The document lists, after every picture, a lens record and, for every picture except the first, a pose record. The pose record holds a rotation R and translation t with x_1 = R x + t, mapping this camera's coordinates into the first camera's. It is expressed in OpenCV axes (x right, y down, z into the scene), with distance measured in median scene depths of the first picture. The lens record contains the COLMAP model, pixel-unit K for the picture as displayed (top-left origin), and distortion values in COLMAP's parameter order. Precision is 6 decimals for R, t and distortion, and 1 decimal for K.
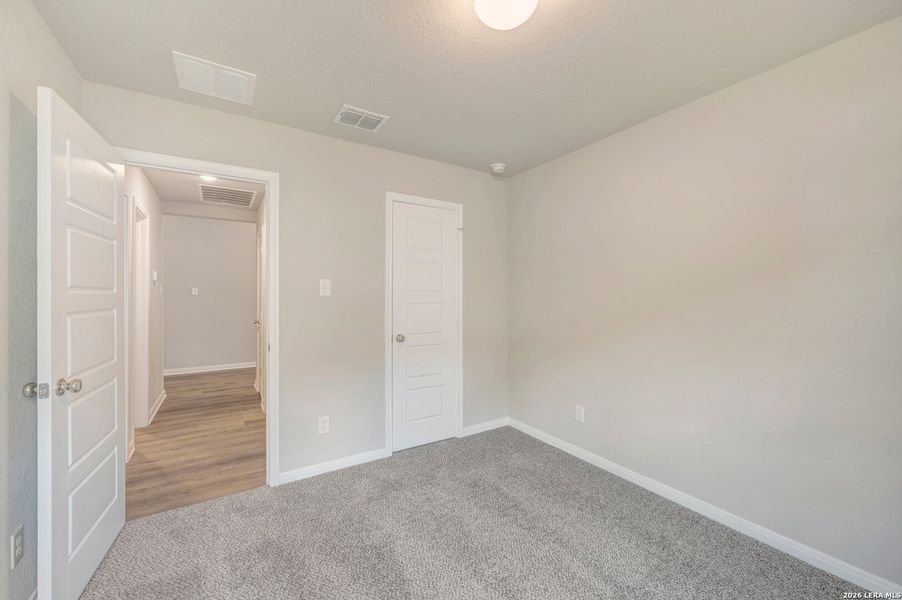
lens RADIAL K [[355.9, 0, 452.5], [0, 355.9, 299.7], [0, 0, 1]] dist [-0.001351, -0.000161]
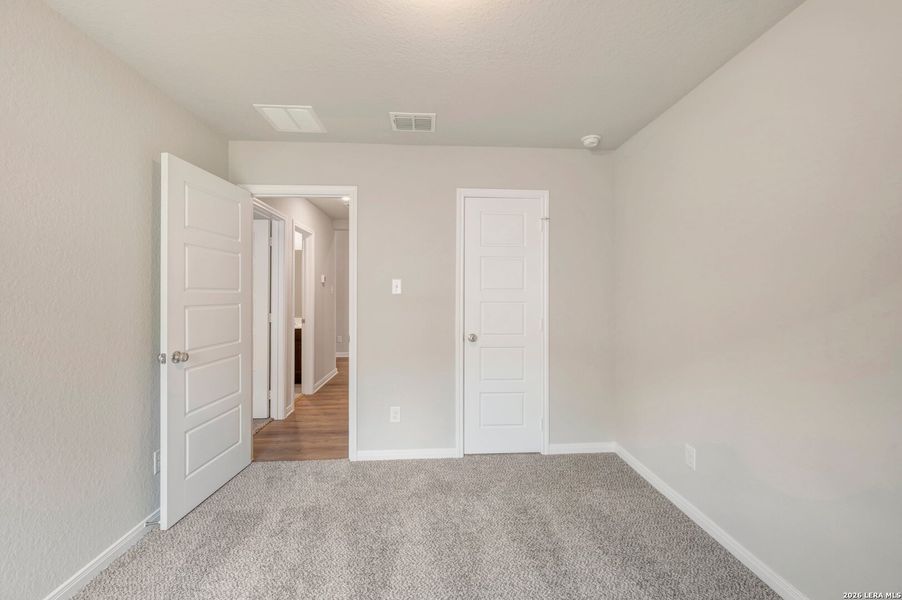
lens RADIAL K [[357.1, 0, 455.4], [0, 357.1, 297.7], [0, 0, 1]] dist [-0.000501, -0.000021]
pose [[0.877361, 0.004698, -0.479807, 0.312344], [-0.005307, 0.999986, 0.000087, -0.001491], [0.479801, 0.002470, 0.877374, 0.141555]]
